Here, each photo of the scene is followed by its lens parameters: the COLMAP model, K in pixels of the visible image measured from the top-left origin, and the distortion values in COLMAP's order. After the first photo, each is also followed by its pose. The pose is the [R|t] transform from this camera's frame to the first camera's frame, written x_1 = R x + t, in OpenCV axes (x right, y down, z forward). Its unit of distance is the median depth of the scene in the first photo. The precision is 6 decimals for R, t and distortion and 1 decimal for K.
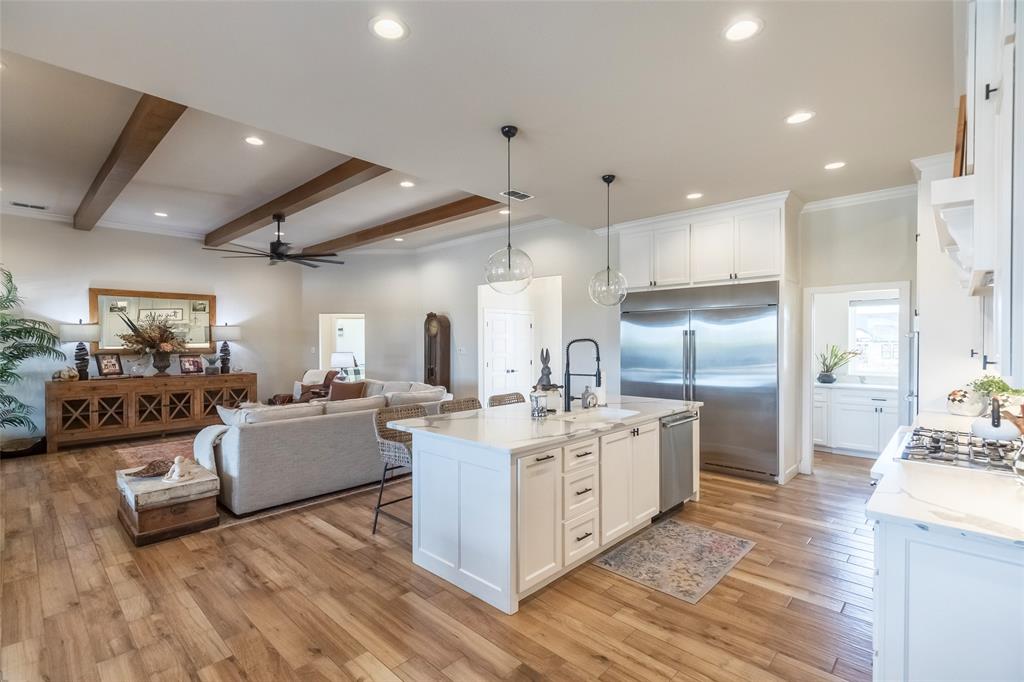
lens RADIAL K [[466.5, 0, 511.3], [0, 466.5, 342.6], [0, 0, 1]] dist [0.004836, 0.000756]
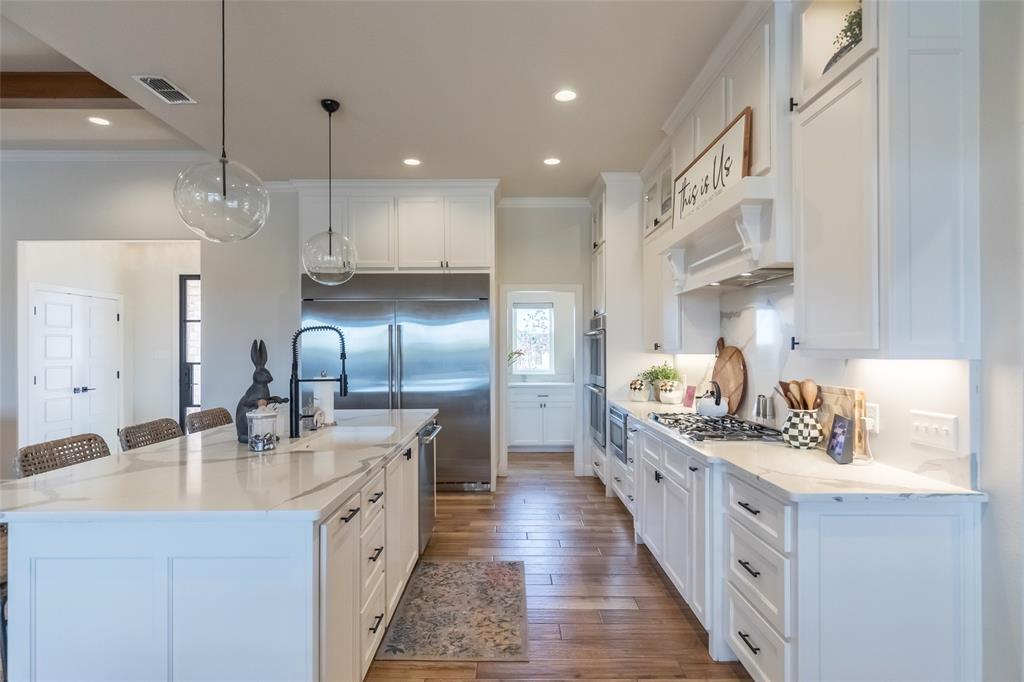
lens RADIAL K [[537.3, 0, 511.8], [0, 537.3, 345.0], [0, 0, 1]] dist [-0.004136, -0.000824]
pose [[0.729835, 0.003694, 0.683613, -0.155903], [0.003248, 0.999955, -0.008872, 0.023995], [-0.683616, 0.008696, 0.729790, 0.226704]]
